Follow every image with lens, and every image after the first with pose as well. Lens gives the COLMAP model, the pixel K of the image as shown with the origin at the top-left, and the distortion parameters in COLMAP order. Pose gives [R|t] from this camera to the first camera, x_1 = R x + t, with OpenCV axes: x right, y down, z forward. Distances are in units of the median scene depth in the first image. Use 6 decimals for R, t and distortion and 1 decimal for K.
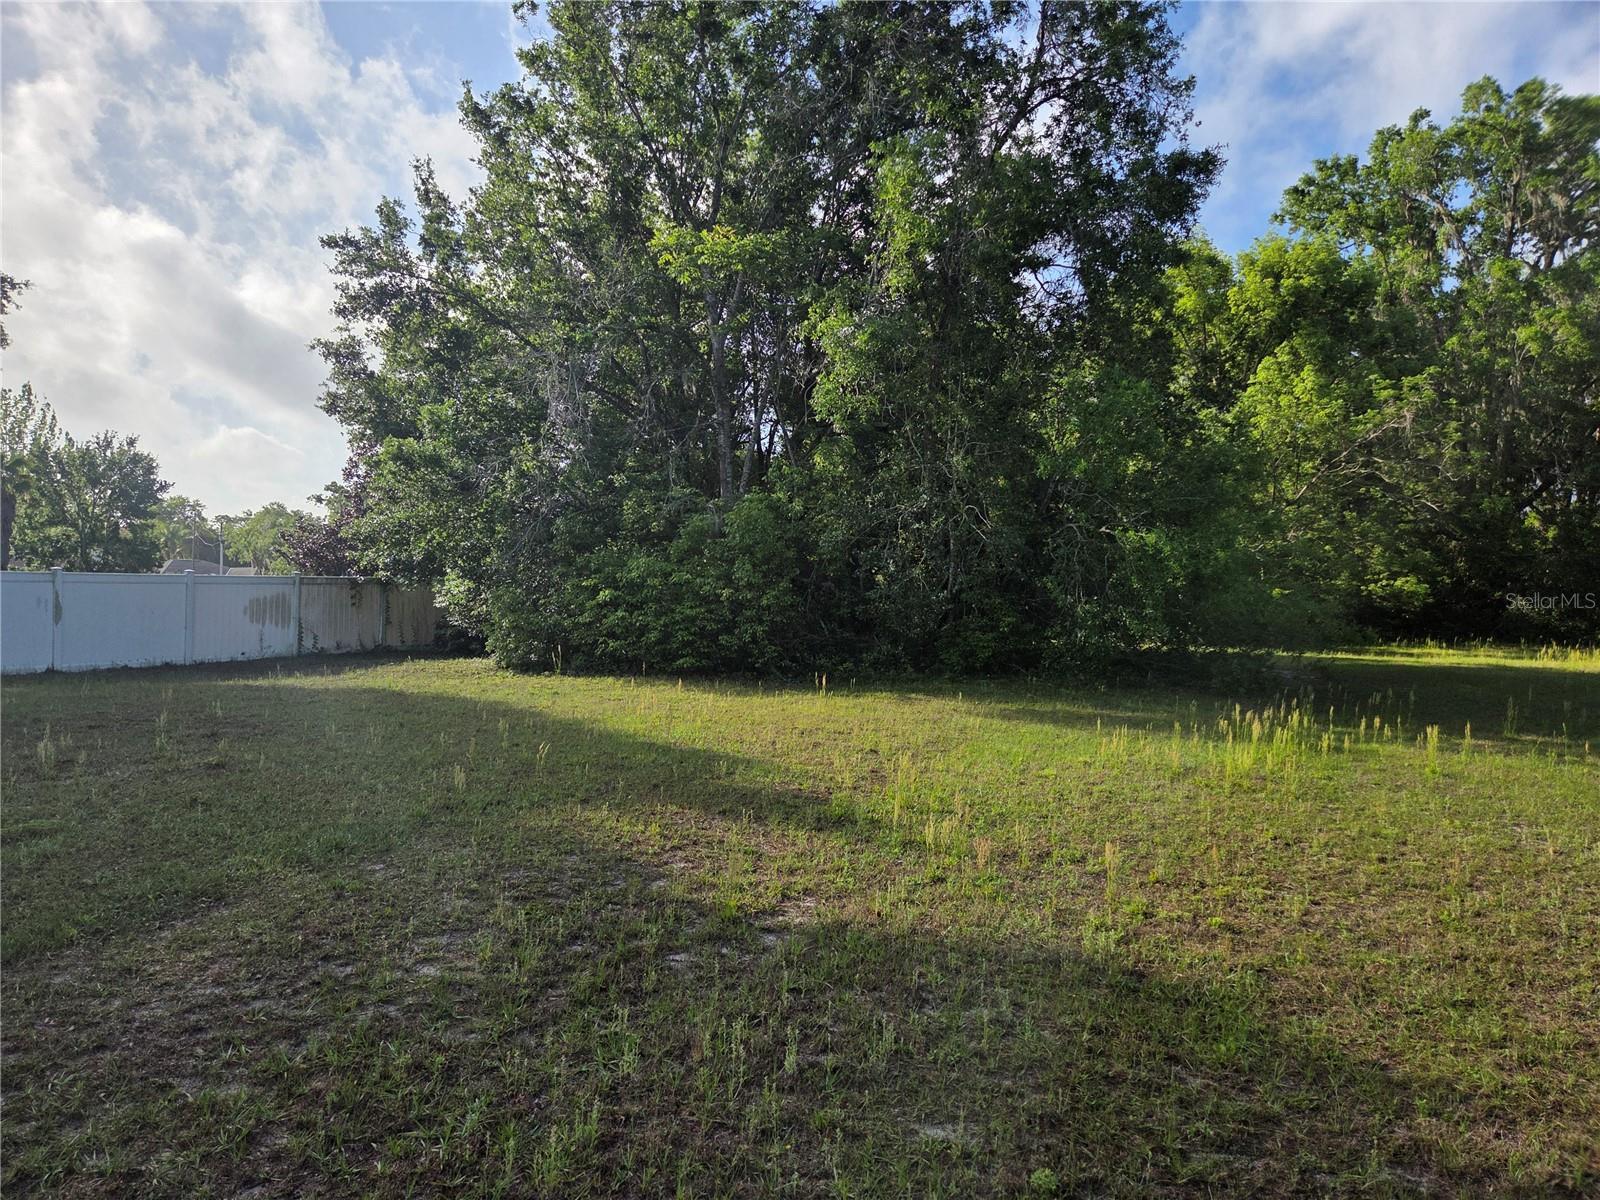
lens RADIAL K [[1066.7, 0, 800.0], [0, 1066.7, 600.0], [0, 0, 1]] dist [0.052050, -0.055530]
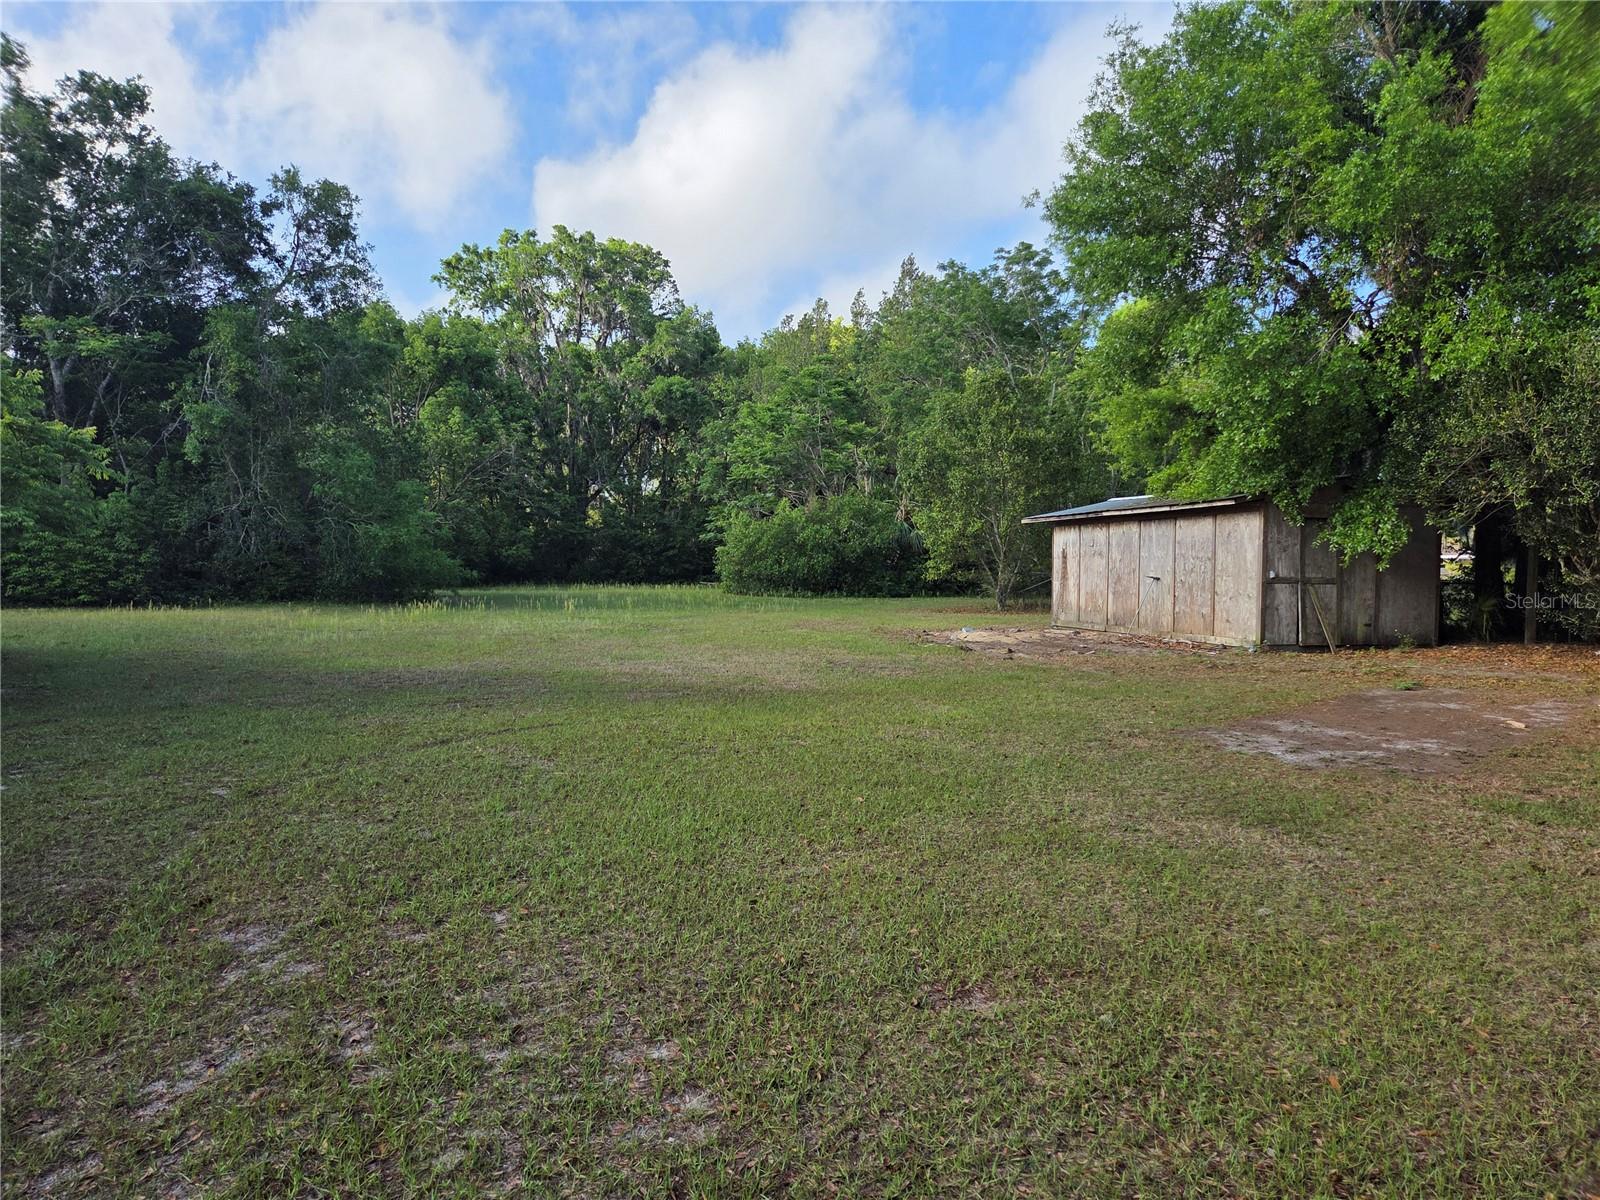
lens RADIAL K [[1145.4, 0, 798.5], [0, 1145.4, 560.0], [0, 0, 1]] dist [0.002689, -0.034692]
pose [[0.753689, -0.003719, 0.657221, -0.237691], [0.004011, 0.999991, 0.001059, 0.001874], [-0.657219, 0.001838, 0.753698, -0.560462]]
